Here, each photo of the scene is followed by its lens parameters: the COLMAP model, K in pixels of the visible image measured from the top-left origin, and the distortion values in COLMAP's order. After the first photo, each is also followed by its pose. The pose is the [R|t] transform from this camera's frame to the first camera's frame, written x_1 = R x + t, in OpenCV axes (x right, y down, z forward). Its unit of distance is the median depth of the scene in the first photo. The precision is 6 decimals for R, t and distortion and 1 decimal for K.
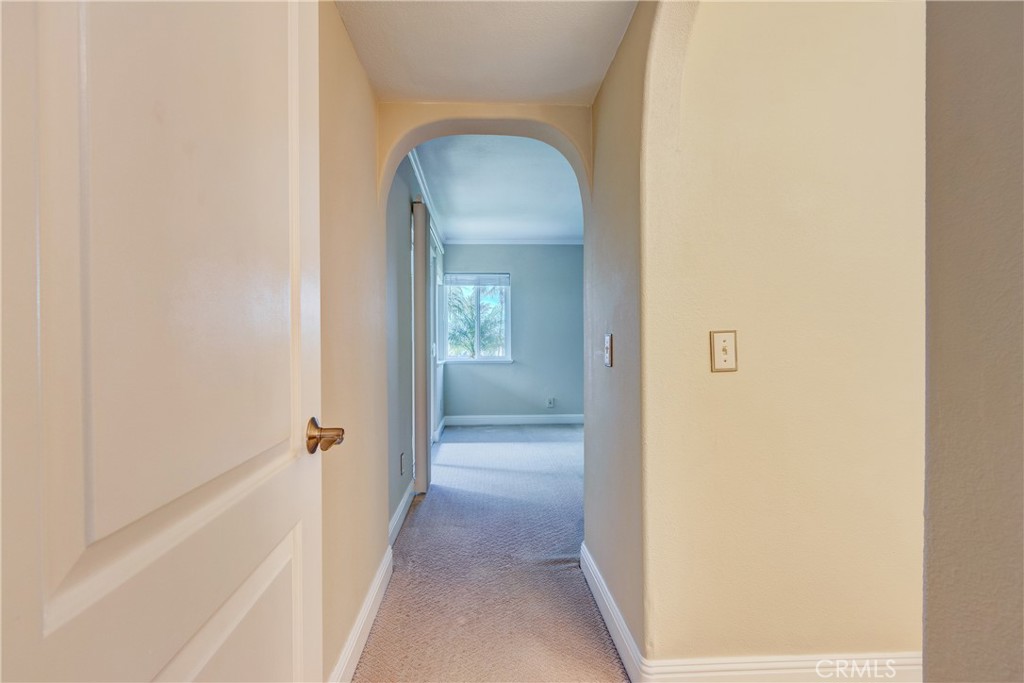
lens RADIAL K [[469.6, 0, 510.1], [0, 469.6, 342.2], [0, 0, 1]] dist [-0.001581, -0.000055]
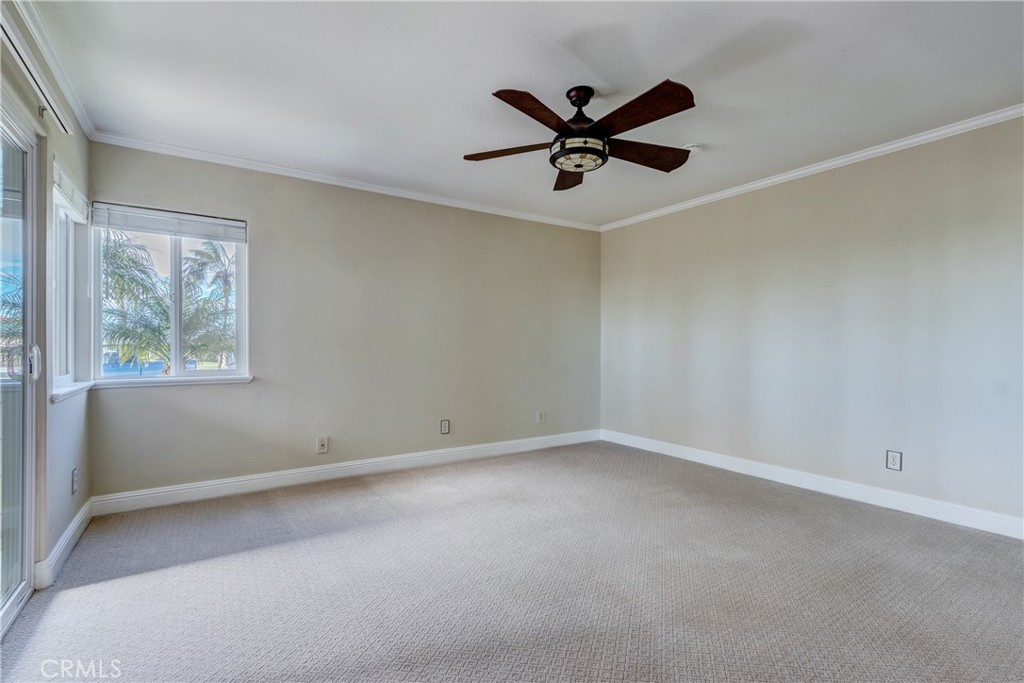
lens RADIAL K [[469.6, 0, 508.1], [0, 469.6, 343.4], [0, 0, 1]] dist [-0.001581, -0.000055]
pose [[0.865456, 0.004731, 0.500963, -0.010602], [-0.004368, 0.999989, -0.001897, -0.001493], [-0.500966, -0.000546, 0.865467, 0.366234]]
